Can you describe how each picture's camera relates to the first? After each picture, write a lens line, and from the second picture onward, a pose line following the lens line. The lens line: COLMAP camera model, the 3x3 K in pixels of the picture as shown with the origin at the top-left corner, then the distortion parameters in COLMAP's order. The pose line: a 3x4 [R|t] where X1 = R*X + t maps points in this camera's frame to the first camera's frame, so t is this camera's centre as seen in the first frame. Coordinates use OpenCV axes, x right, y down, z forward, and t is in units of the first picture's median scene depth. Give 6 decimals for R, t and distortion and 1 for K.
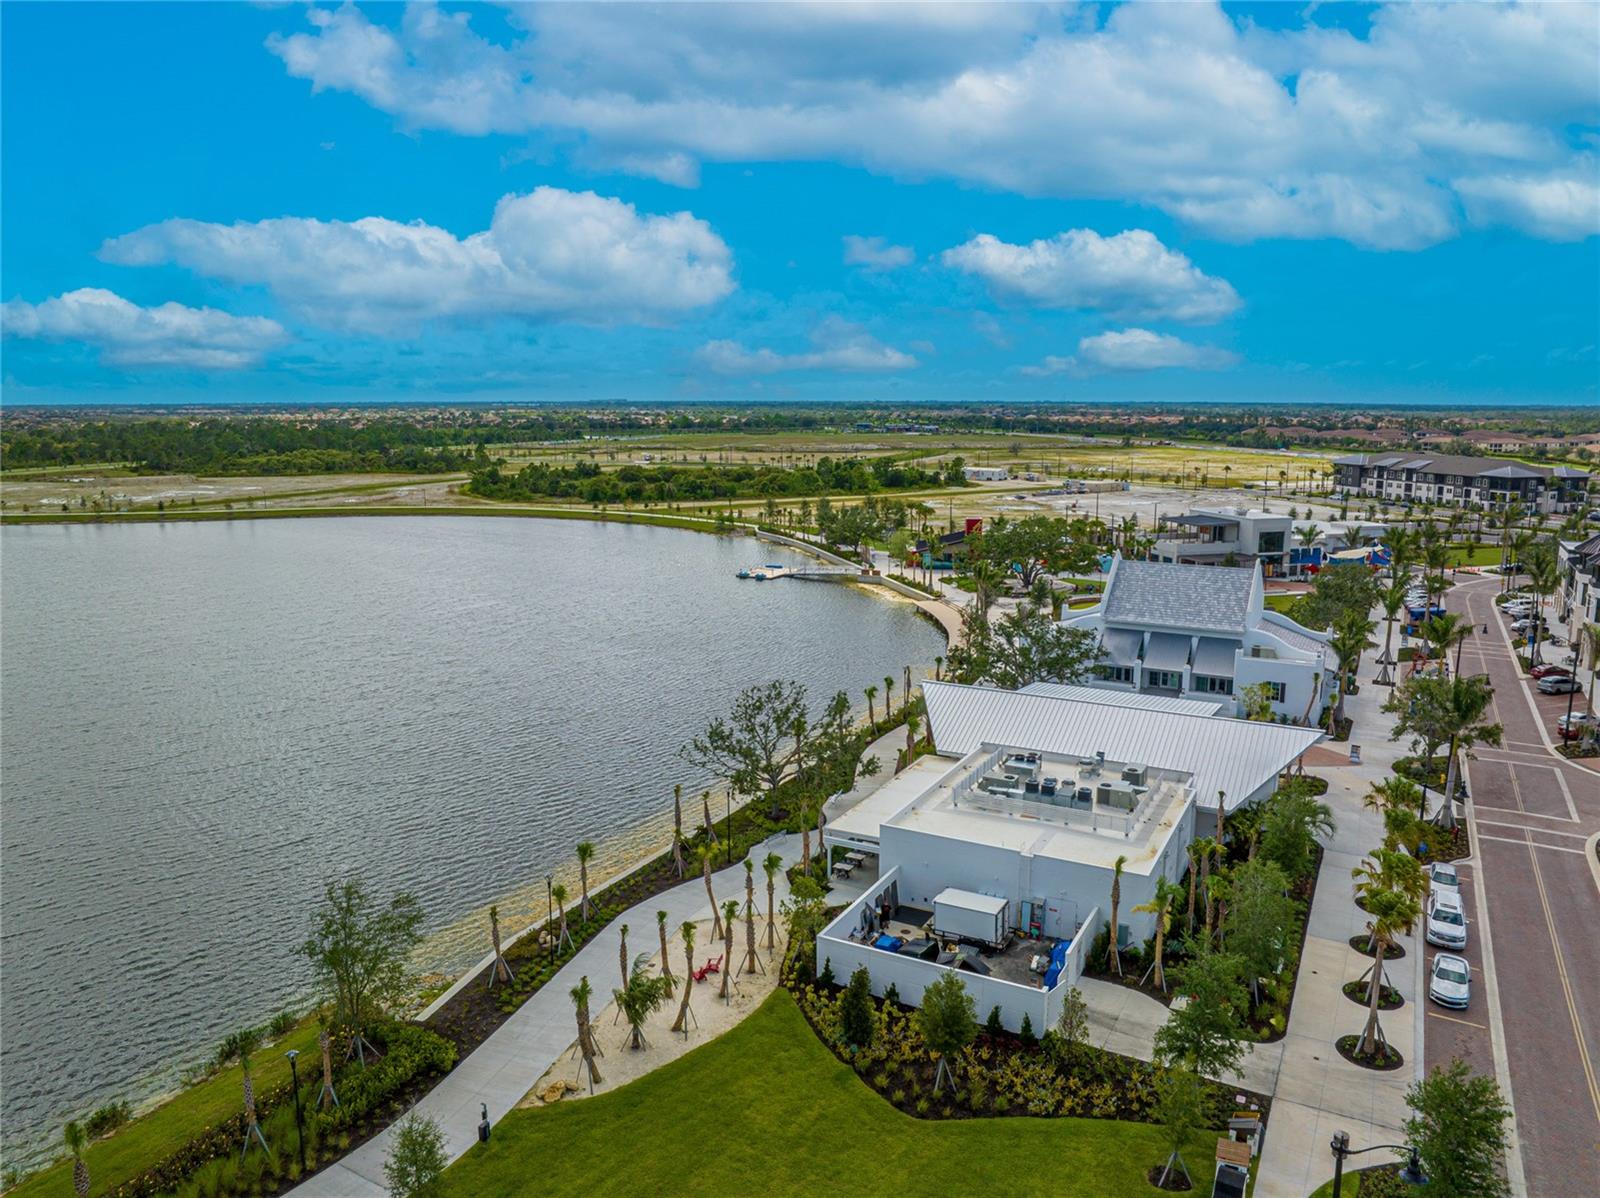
lens RADIAL K [[1107.3, 0, 800.0], [0, 1107.3, 599.0], [0, 0, 1]] dist [-0.040161, -0.007131]
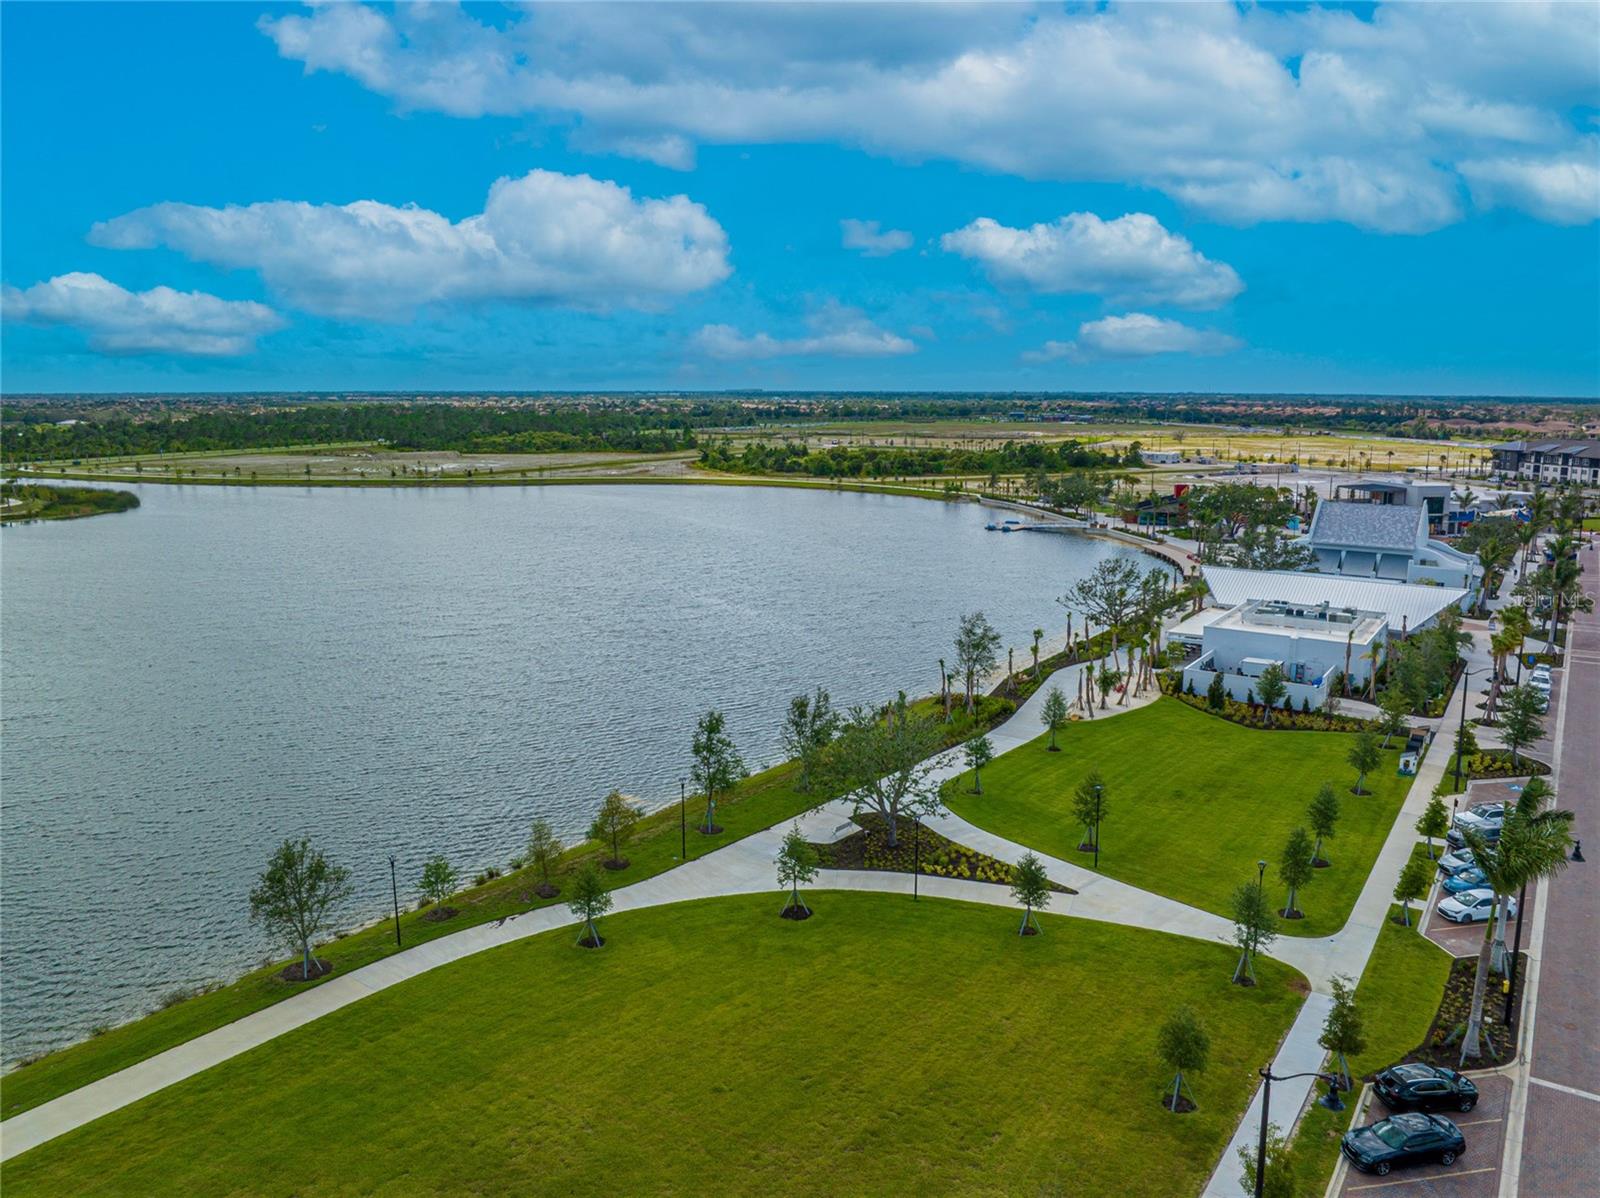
lens RADIAL K [[1132.9, 0, 800.0], [0, 1132.9, 599.0], [0, 0, 1]] dist [-0.042408, 0.010417]
pose [[0.994277, 0.021450, -0.104656, -0.078995], [-0.021015, 0.999765, 0.005262, 0.034262], [0.104745, -0.003032, 0.994495, -0.177006]]
